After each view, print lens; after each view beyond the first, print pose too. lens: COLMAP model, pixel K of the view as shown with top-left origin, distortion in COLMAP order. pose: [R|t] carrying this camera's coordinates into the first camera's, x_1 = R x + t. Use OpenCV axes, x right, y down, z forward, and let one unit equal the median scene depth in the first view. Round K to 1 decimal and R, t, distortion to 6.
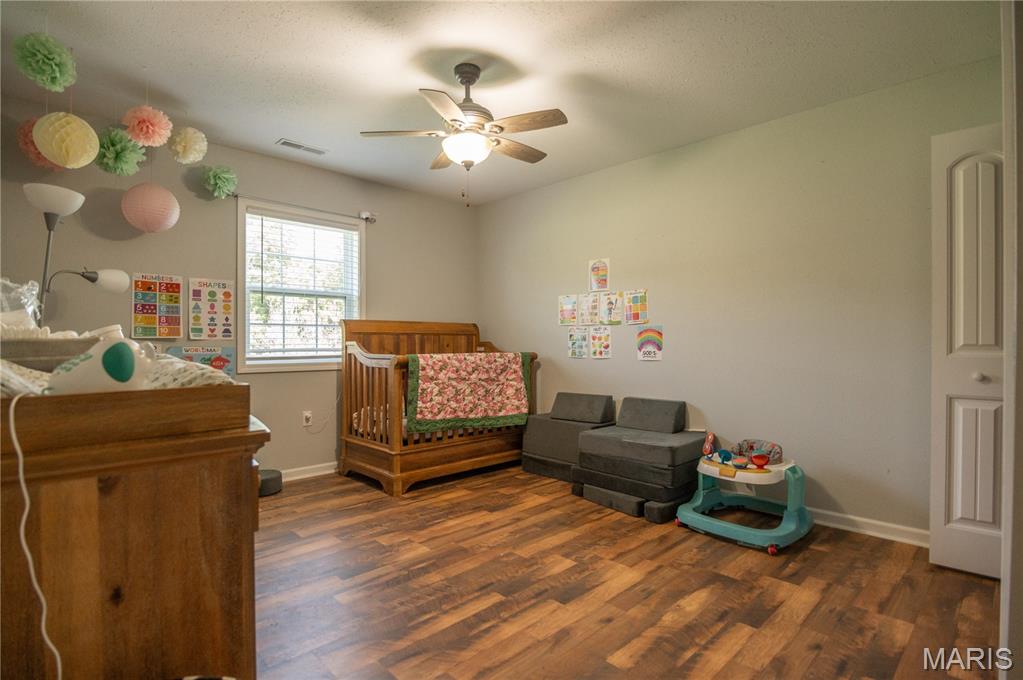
lens RADIAL K [[499.2, 0, 511.5], [0, 499.2, 340.0], [0, 0, 1]] dist [-0.019331, -0.000246]
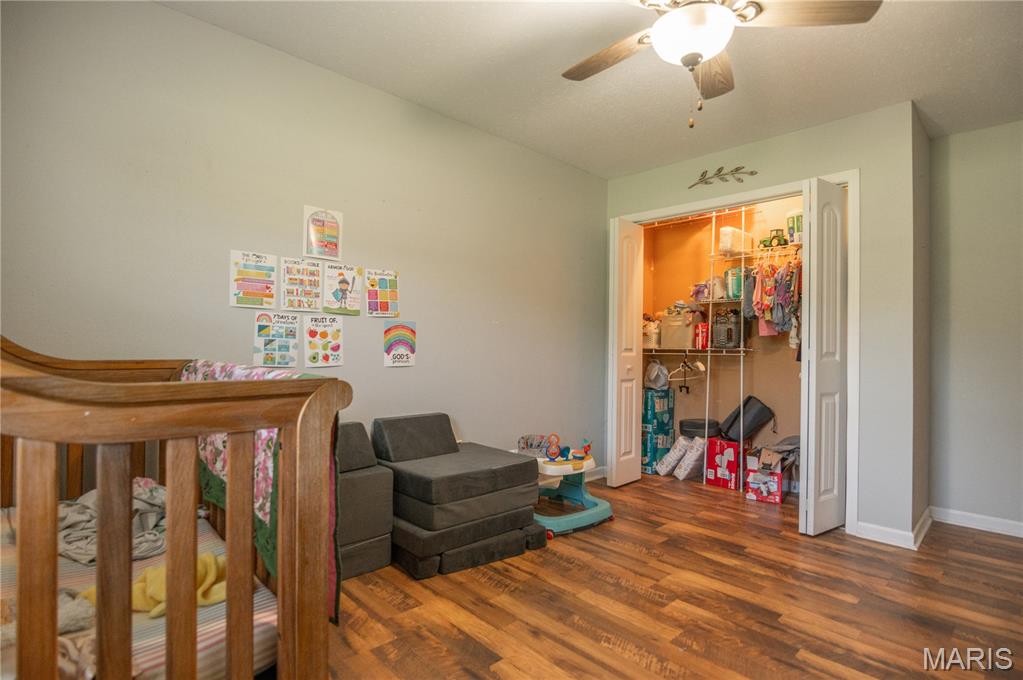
lens RADIAL K [[499.2, 0, 511.5], [0, 499.2, 340.0], [0, 0, 1]] dist [-0.019331, -0.000246]
pose [[0.038248, 0.019773, 0.999073, -0.492819], [-0.016760, 0.999676, -0.019143, 0.012870], [-0.999128, -0.016012, 0.038567, 0.831367]]
